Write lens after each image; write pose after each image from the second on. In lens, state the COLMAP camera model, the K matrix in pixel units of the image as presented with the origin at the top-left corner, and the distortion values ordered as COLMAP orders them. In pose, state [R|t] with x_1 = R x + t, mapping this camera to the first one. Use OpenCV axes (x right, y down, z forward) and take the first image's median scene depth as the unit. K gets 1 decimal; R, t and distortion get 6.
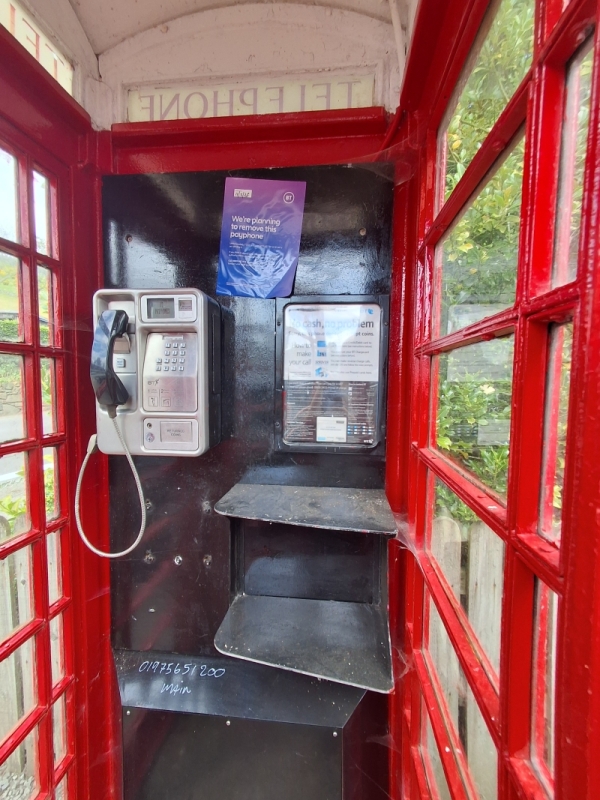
lens RADIAL K [[353.8, 0, 300.0], [0, 353.8, 400.0], [0, 0, 1]] dist [0.002232, 0.000376]
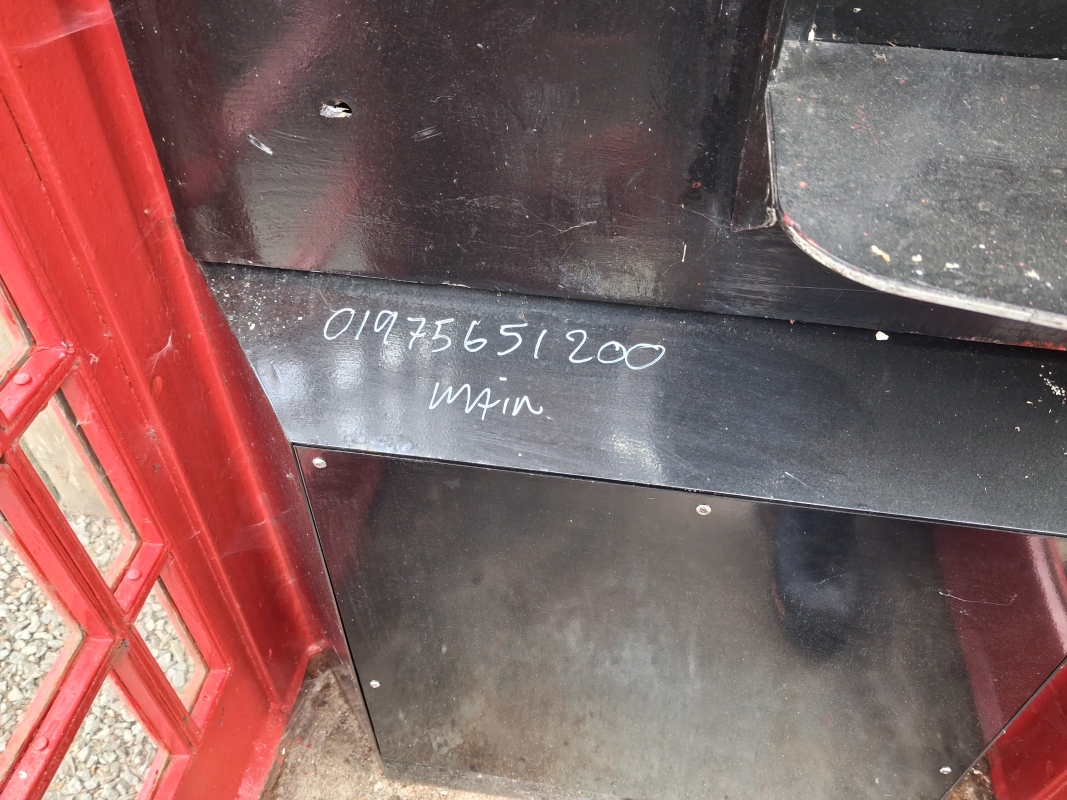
lens RADIAL K [[841.9, 0, 533.5], [0, 841.9, 400.0], [0, 0, 1]] dist [-0.002602, -0.007999]
pose [[0.999108, 0.037592, -0.019212, -0.295833], [-0.015018, 0.741792, 0.670462, 0.397543], [0.039456, -0.669576, 0.741695, 0.538171]]
